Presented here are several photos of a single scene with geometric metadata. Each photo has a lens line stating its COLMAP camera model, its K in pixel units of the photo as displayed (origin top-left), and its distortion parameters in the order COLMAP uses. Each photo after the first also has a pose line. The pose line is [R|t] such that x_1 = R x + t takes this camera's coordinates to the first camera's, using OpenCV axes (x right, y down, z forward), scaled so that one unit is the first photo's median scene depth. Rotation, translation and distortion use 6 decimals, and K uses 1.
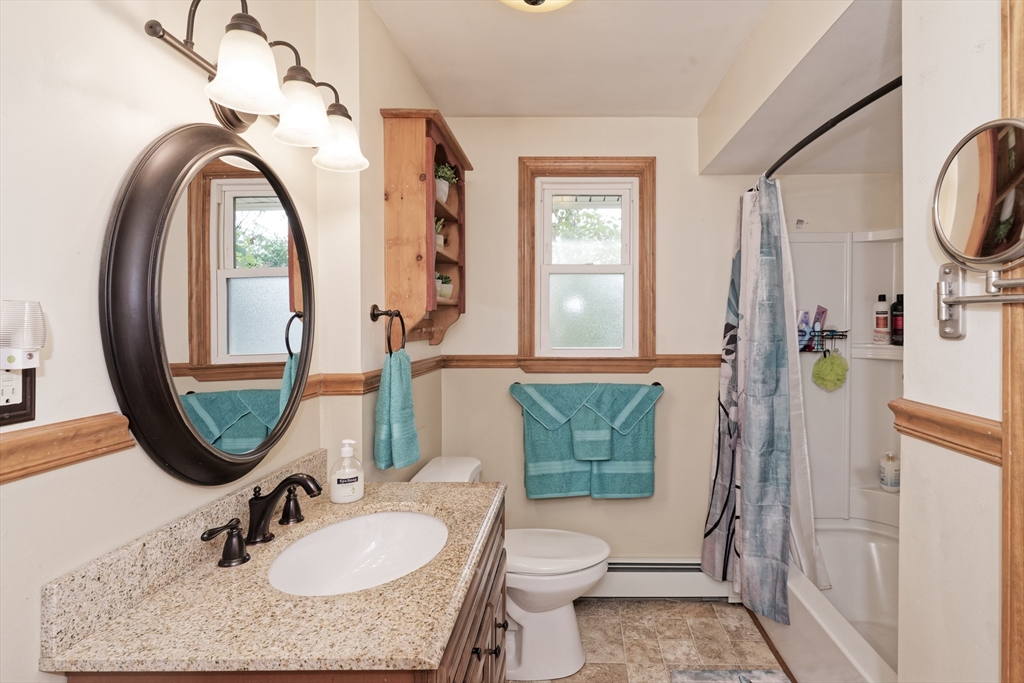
lens RADIAL K [[441.2, 0, 512.3], [0, 441.2, 333.6], [0, 0, 1]] dist [0.000874, -0.000205]
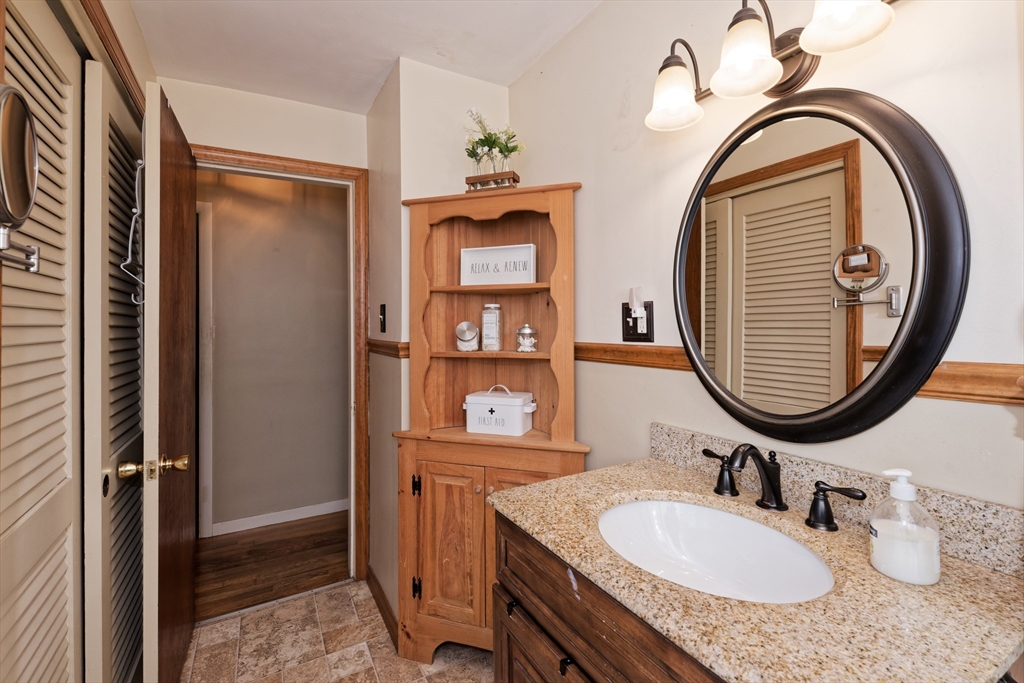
lens RADIAL K [[441.2, 0, 512.3], [0, 441.2, 333.6], [0, 0, 1]] dist [0.000874, -0.000205]
pose [[-0.803364, 0.005284, -0.595464, 0.505931], [0.002713, 0.999983, 0.005213, 0.106846], [0.595482, 0.002572, -0.803365, 1.688893]]
